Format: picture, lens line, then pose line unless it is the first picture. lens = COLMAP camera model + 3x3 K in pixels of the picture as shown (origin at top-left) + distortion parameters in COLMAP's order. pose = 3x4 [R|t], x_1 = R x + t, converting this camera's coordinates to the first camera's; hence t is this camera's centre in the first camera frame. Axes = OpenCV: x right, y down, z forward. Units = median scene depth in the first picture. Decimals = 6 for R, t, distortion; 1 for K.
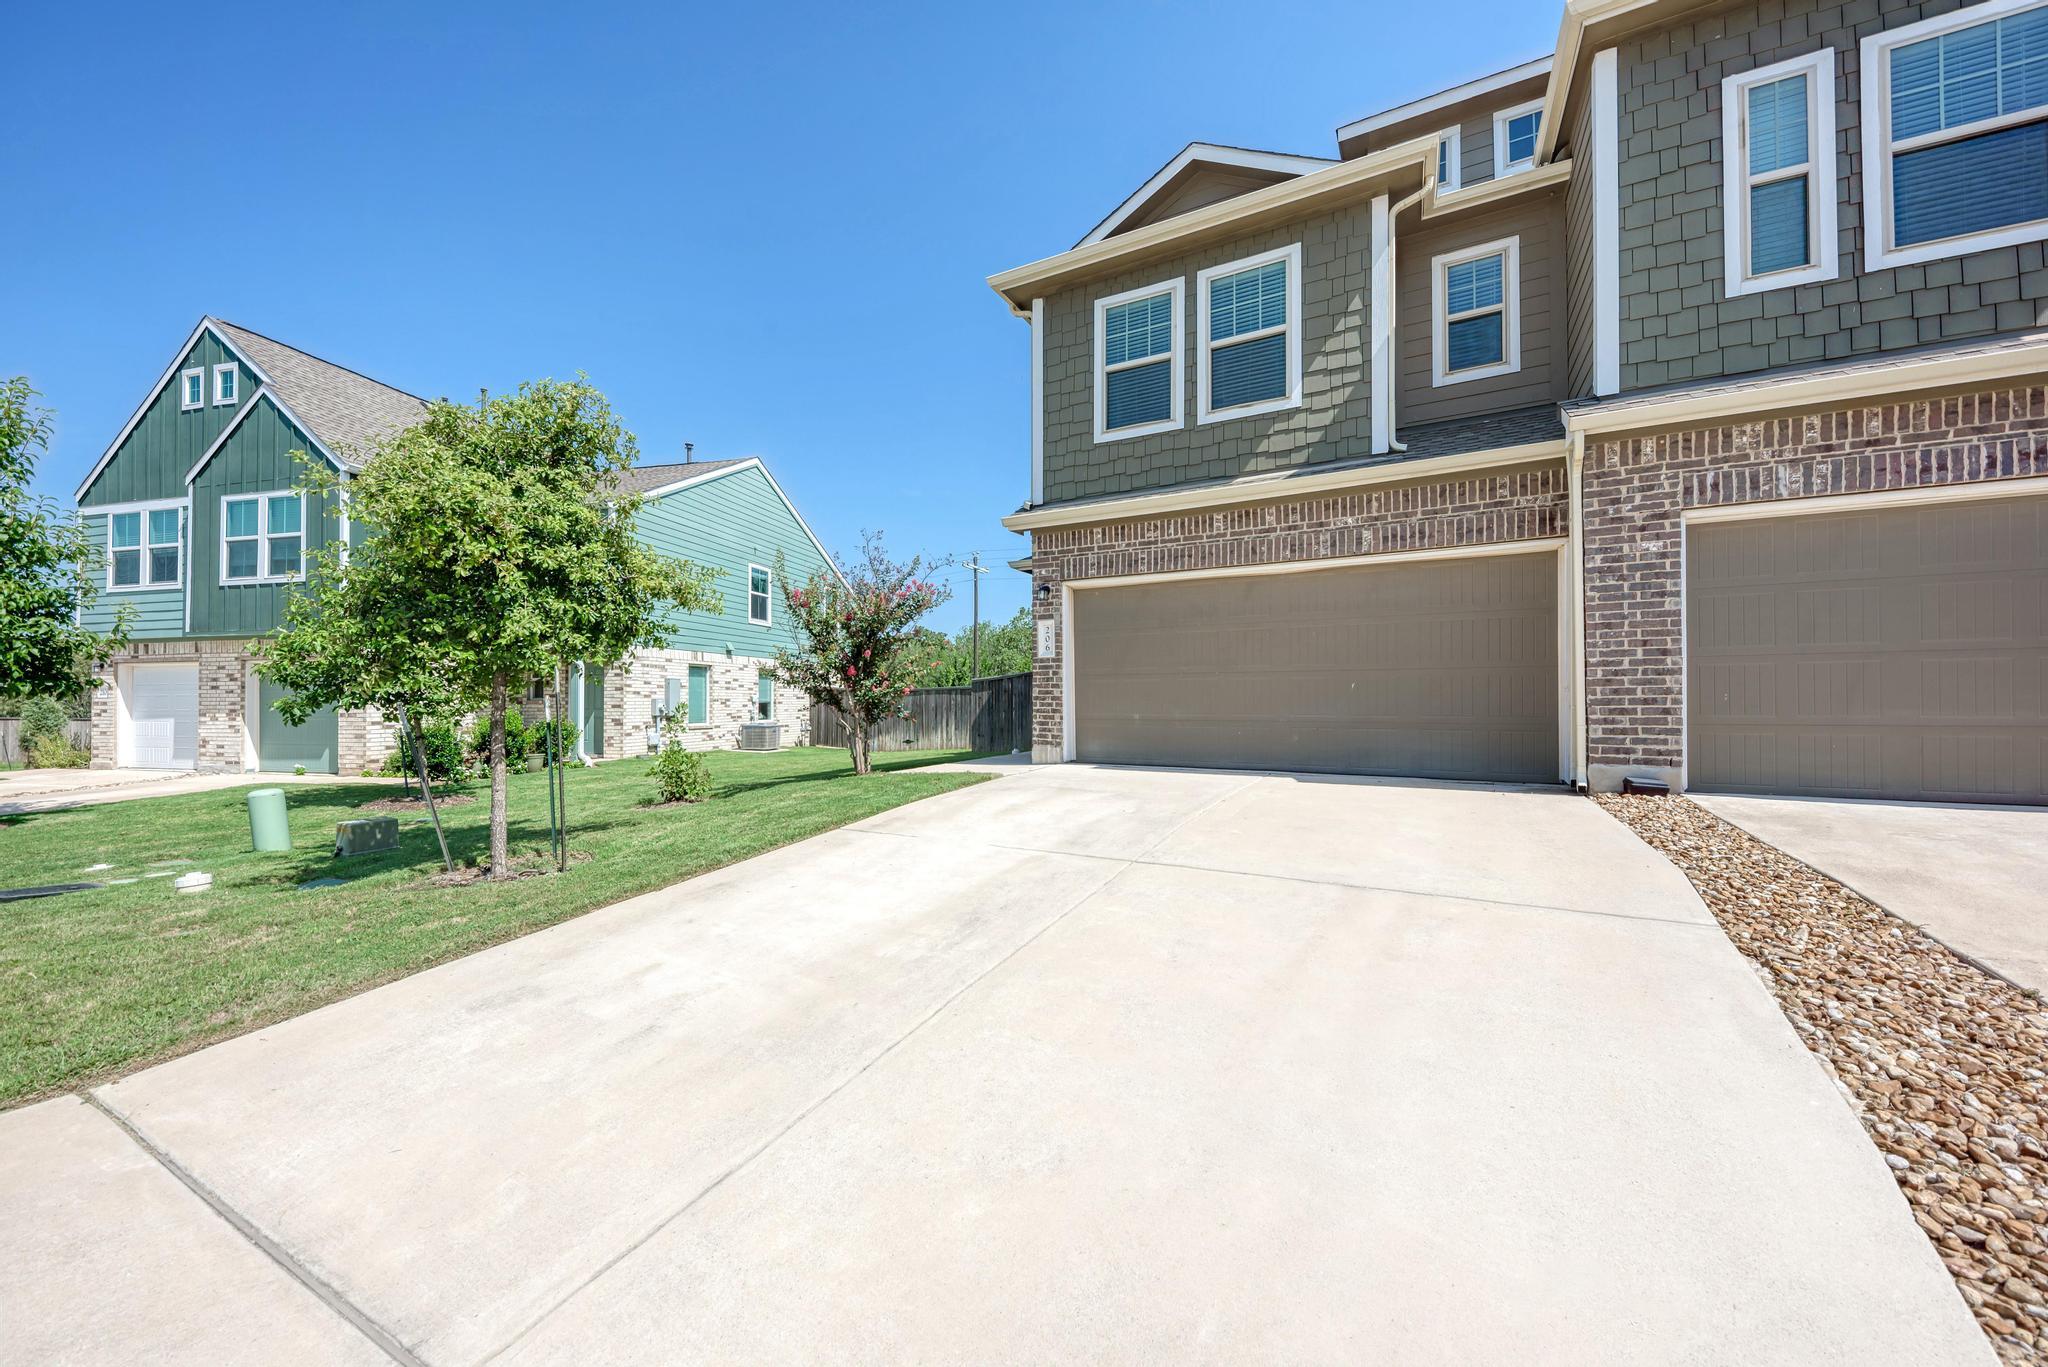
lens RADIAL K [[738.7, 0, 1026.7], [0, 738.7, 693.8], [0, 0, 1]] dist [0.019026, -0.007955]
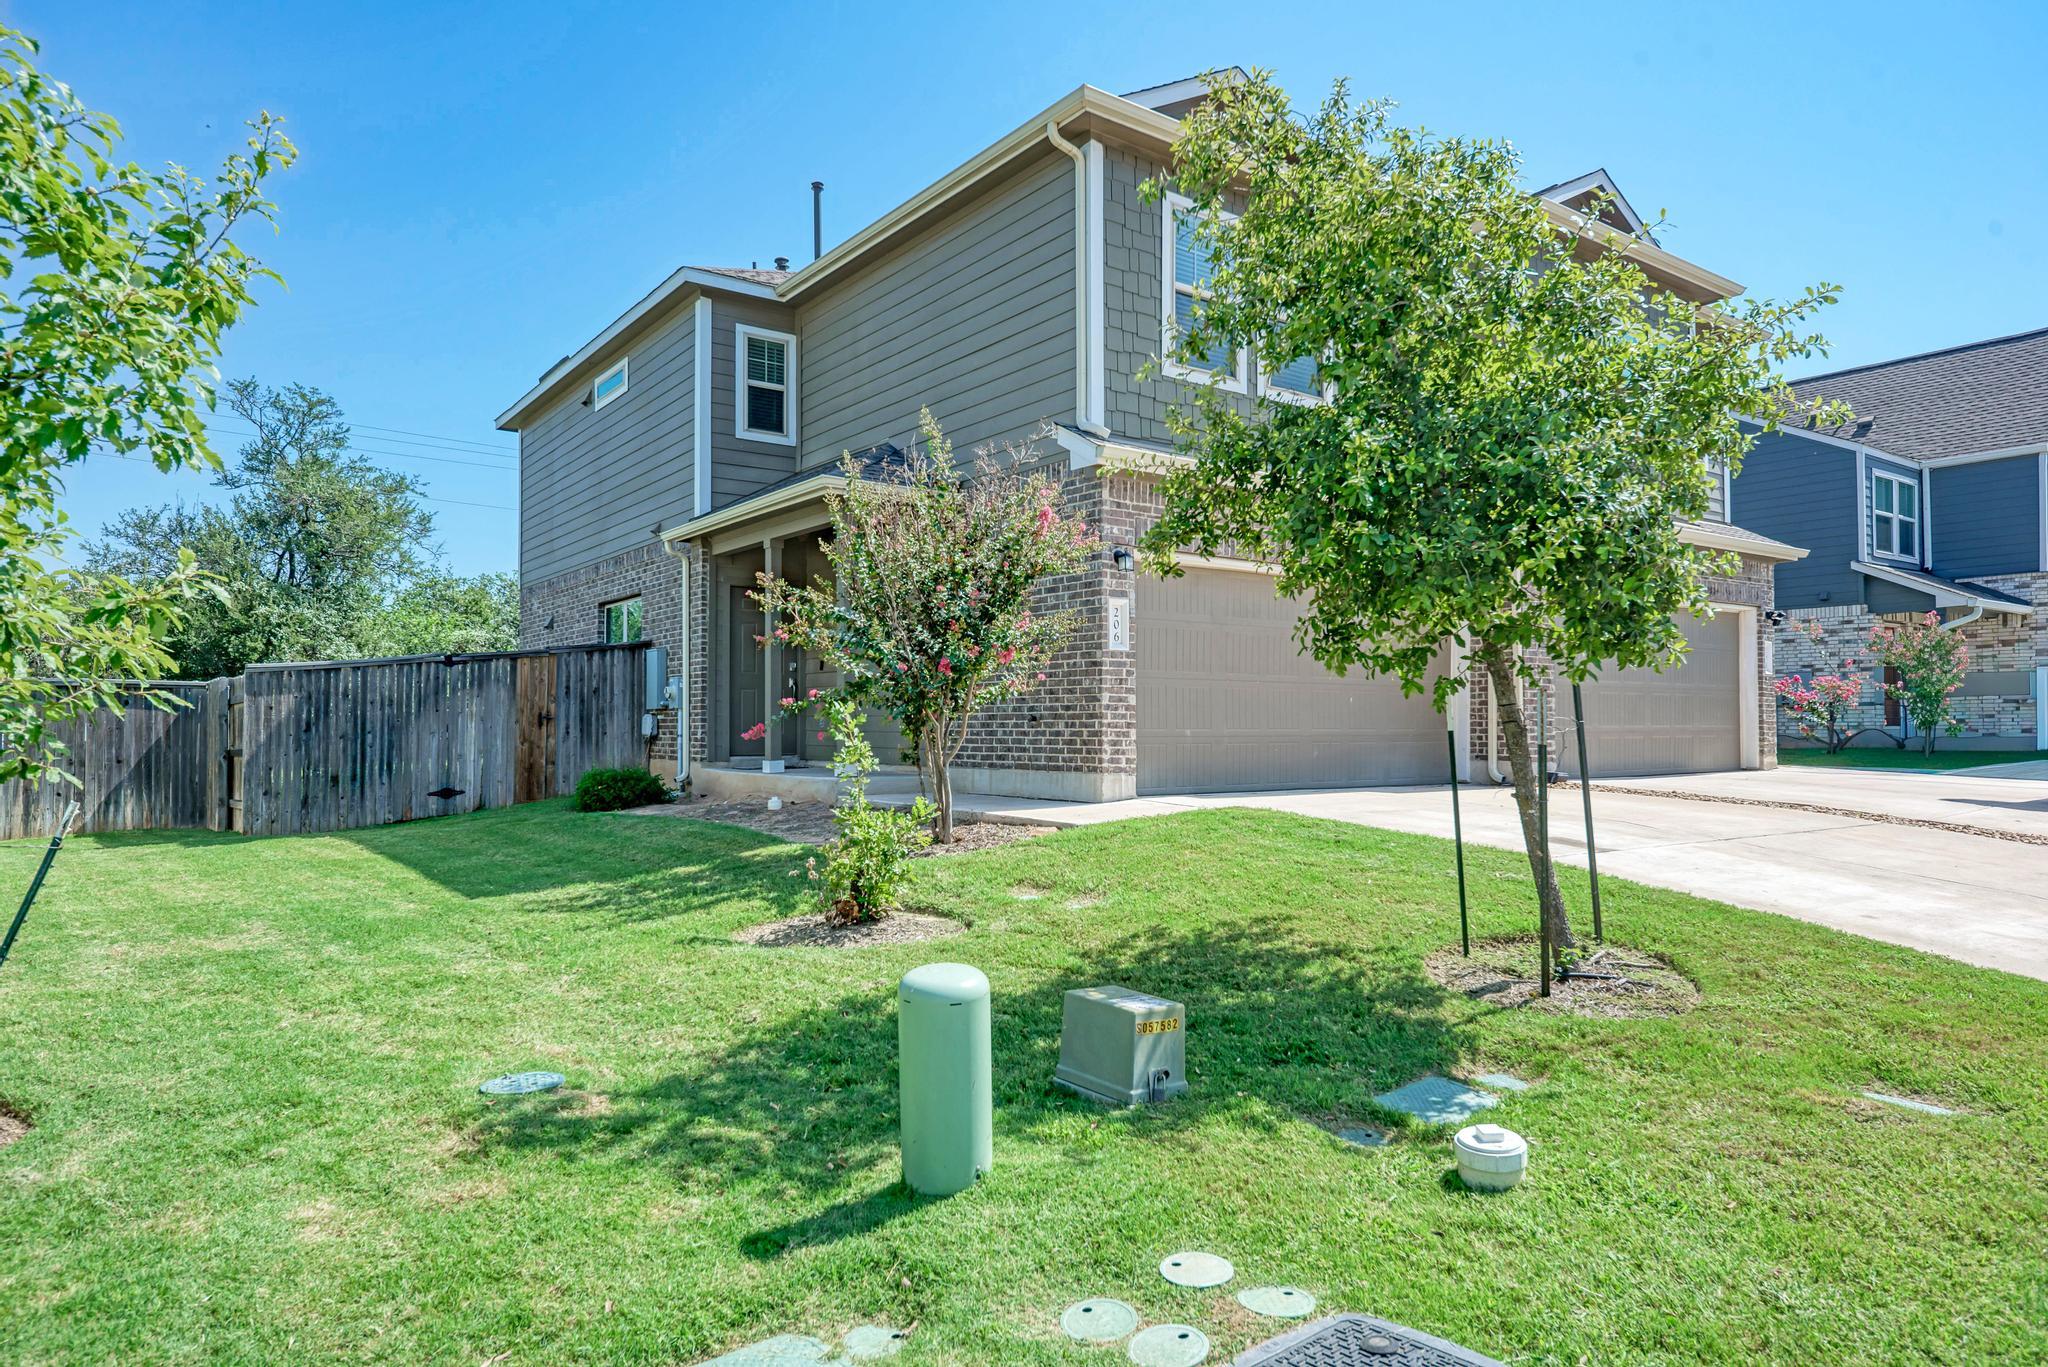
lens RADIAL K [[1224.2, 0, 1016.7], [0, 1224.2, 689.2], [0, 0, 1]] dist [0.017518, 0.000087]
pose [[0.436241, 0.032230, 0.899252, -1.244327], [-0.010142, 0.999471, -0.030902, 0.029697], [-0.899772, 0.004361, 0.436338, 0.662893]]
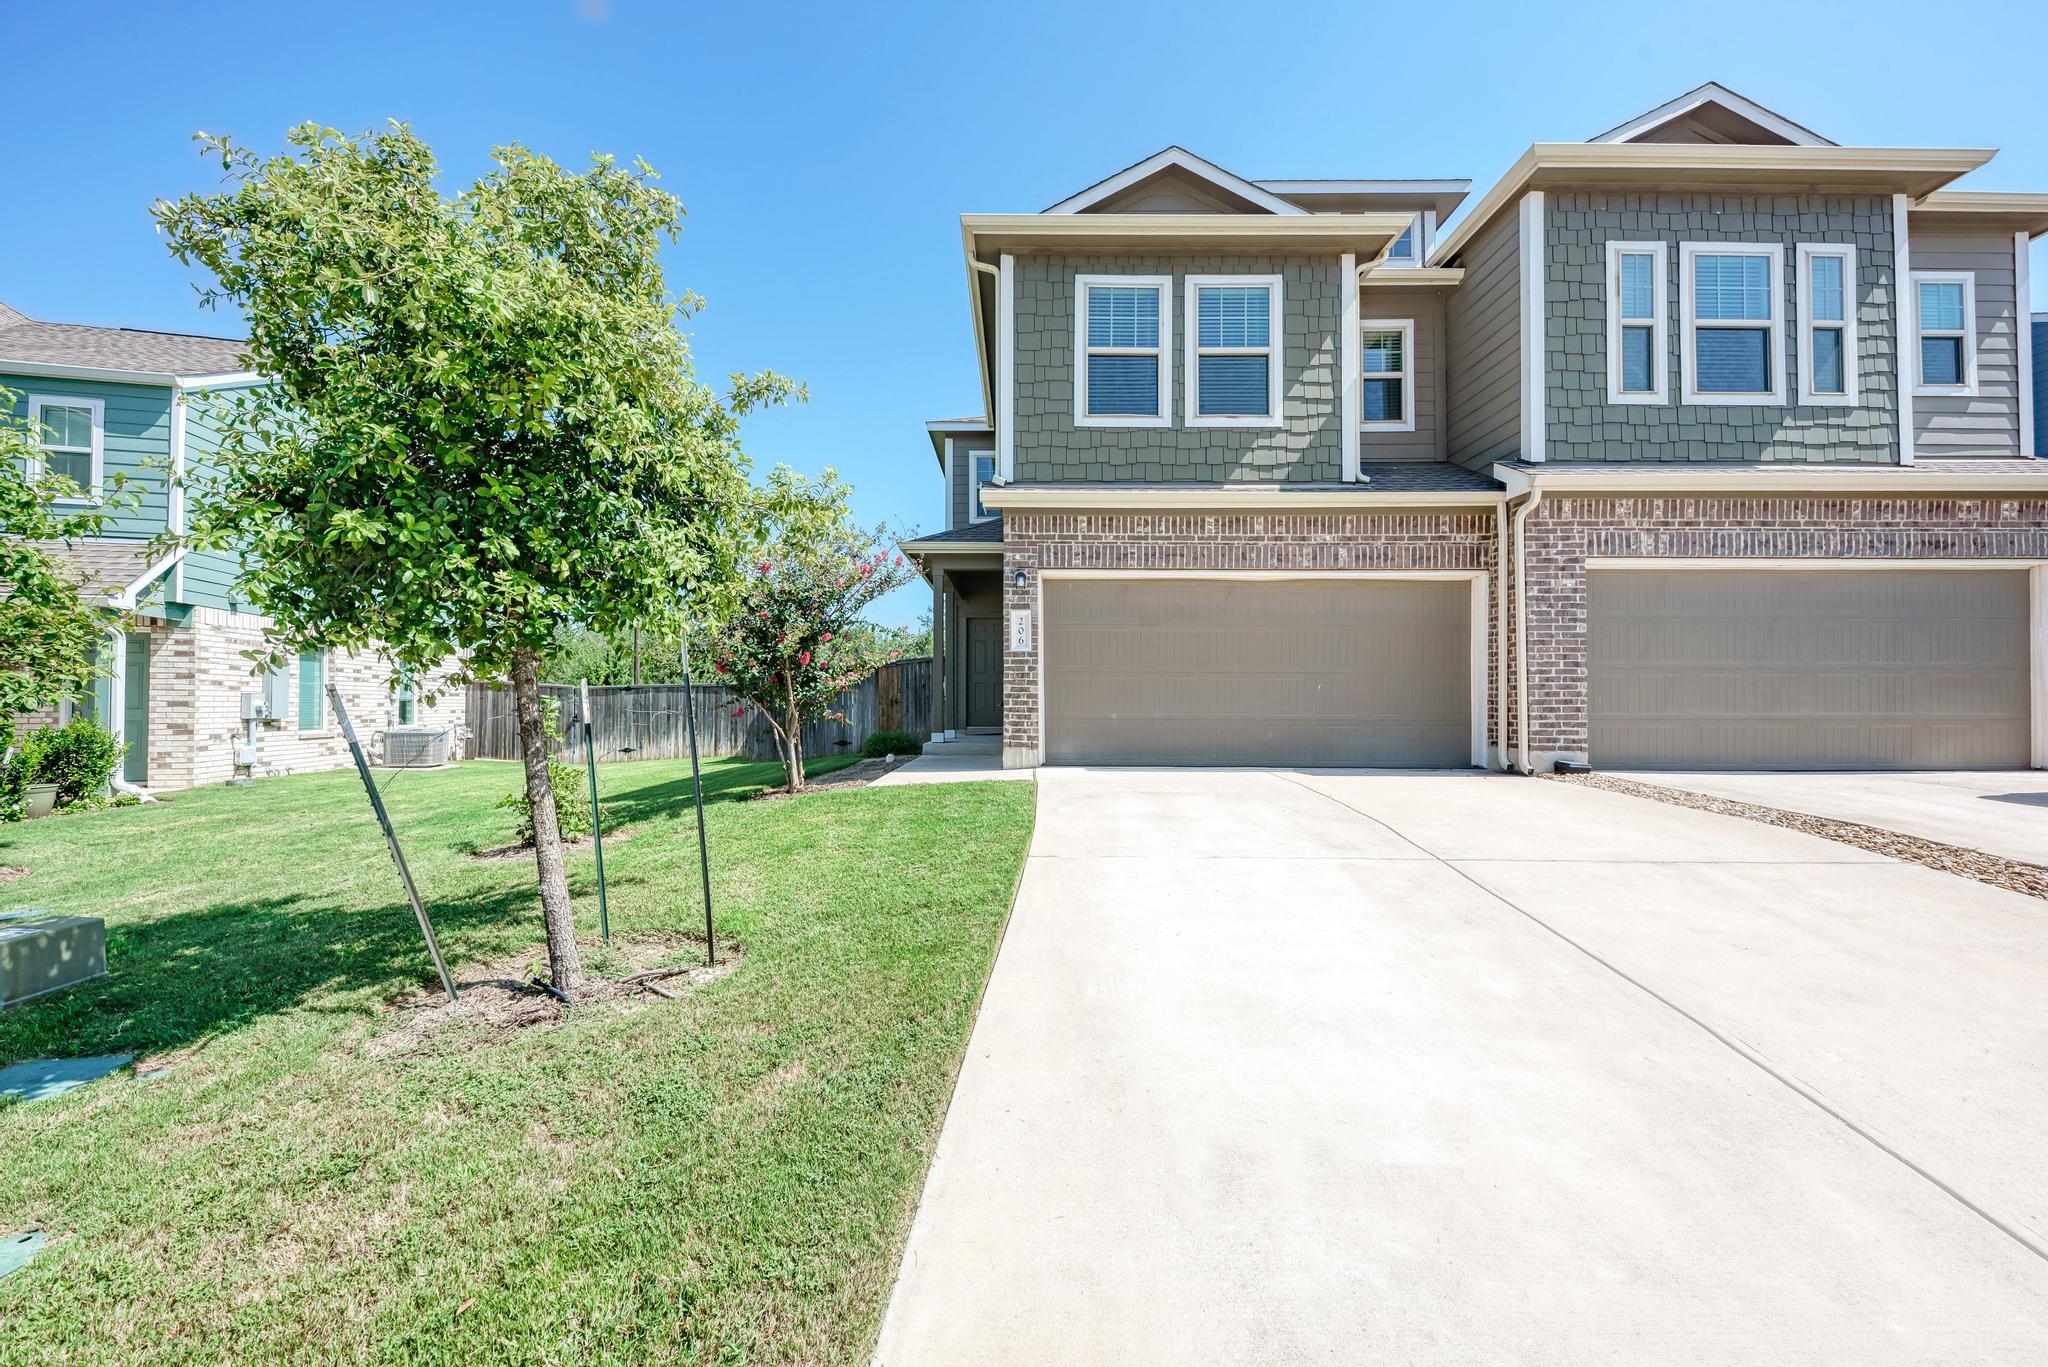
lens RADIAL K [[738.7, 0, 1026.7], [0, 738.7, 693.8], [0, 0, 1]] dist [0.019026, -0.007955]
pose [[0.881715, 0.012294, 0.471622, -0.457388], [-0.010399, 0.999924, -0.006625, 0.010899], [-0.471668, 0.000937, 0.881776, 0.224677]]
